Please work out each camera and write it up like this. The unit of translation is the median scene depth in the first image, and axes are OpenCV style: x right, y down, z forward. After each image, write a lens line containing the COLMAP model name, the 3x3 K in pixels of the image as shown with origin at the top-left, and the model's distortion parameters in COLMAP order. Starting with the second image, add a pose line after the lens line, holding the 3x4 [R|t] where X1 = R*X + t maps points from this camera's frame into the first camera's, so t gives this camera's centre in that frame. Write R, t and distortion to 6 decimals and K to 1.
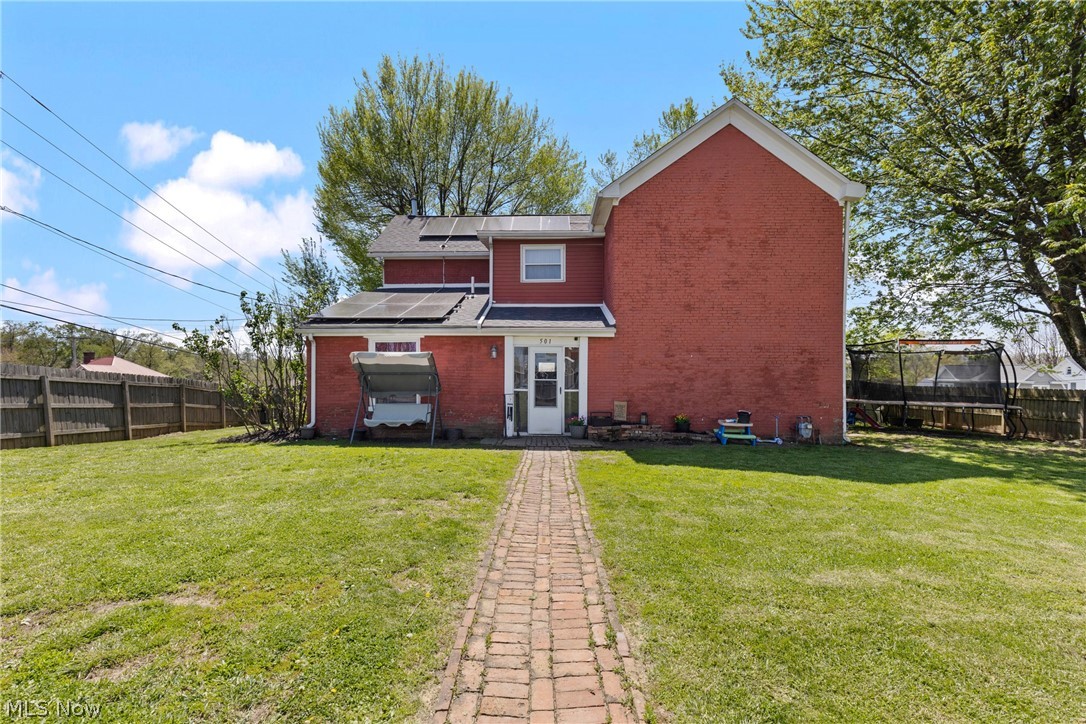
lens RADIAL K [[498.5, 0, 542.9], [0, 498.5, 363.1], [0, 0, 1]] dist [0.000477, 0.000040]
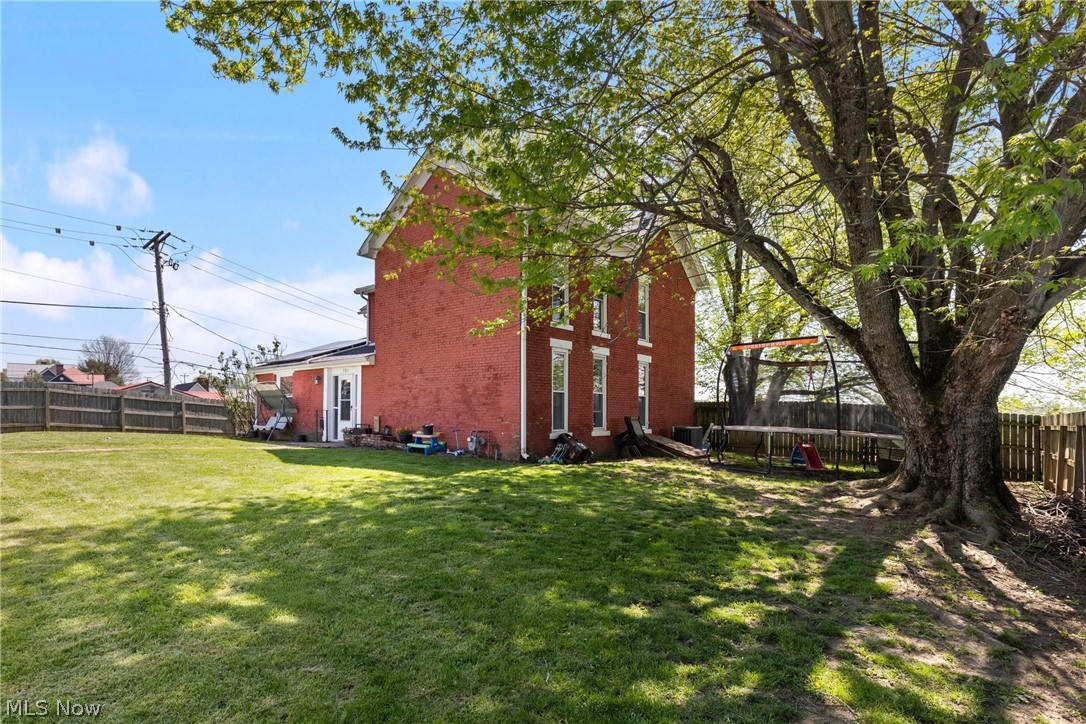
lens RADIAL K [[498.5, 0, 543.4], [0, 498.5, 410.8], [0, 0, 1]] dist [0.000477, 0.000040]
pose [[0.802275, -0.003284, -0.596945, 1.220592], [0.001800, 0.999994, -0.003081, 0.067562], [0.596952, 0.001397, 0.802276, 0.252057]]
